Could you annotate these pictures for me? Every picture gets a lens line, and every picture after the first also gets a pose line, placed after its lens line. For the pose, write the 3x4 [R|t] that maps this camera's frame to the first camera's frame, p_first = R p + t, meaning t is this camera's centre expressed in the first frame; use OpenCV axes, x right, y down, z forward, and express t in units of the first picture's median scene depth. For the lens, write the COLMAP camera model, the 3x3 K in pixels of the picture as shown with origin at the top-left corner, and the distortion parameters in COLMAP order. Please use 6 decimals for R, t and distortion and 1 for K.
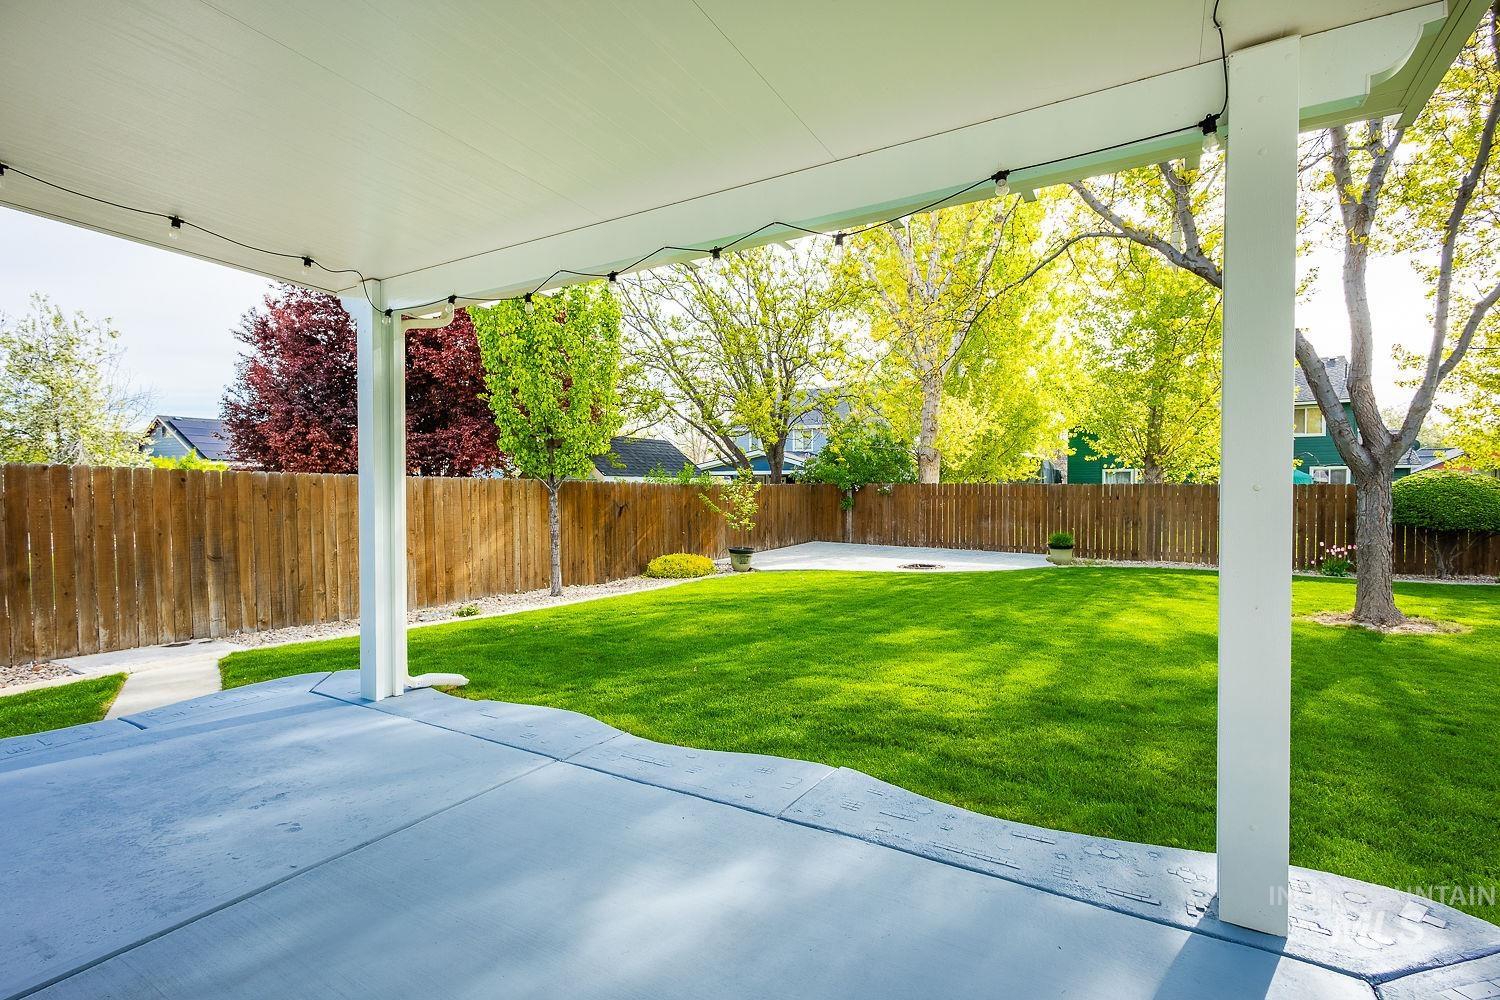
lens RADIAL K [[699.6, 0, 748.2], [0, 699.6, 499.9], [0, 0, 1]] dist [0.011630, -0.000251]
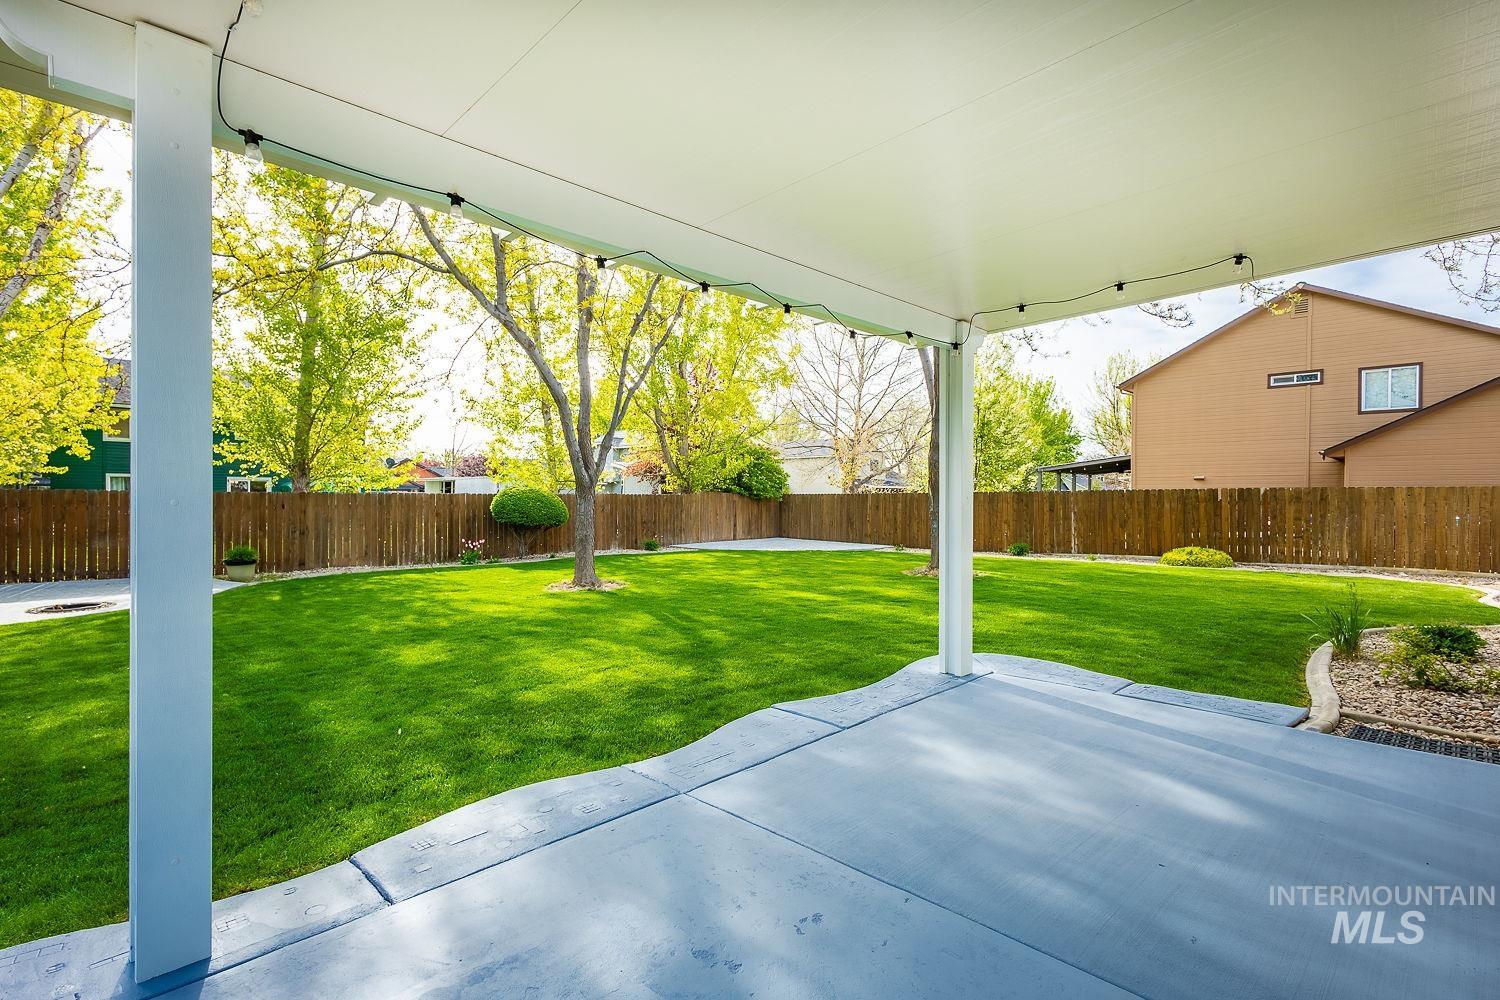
lens RADIAL K [[699.6, 0, 748.2], [0, 699.6, 499.9], [0, 0, 1]] dist [0.011630, -0.000251]
pose [[0.247784, -0.002731, 0.968811, -0.735726], [0.014367, 0.999896, -0.000856, -0.007151], [-0.968709, 0.014131, 0.247798, 0.443116]]
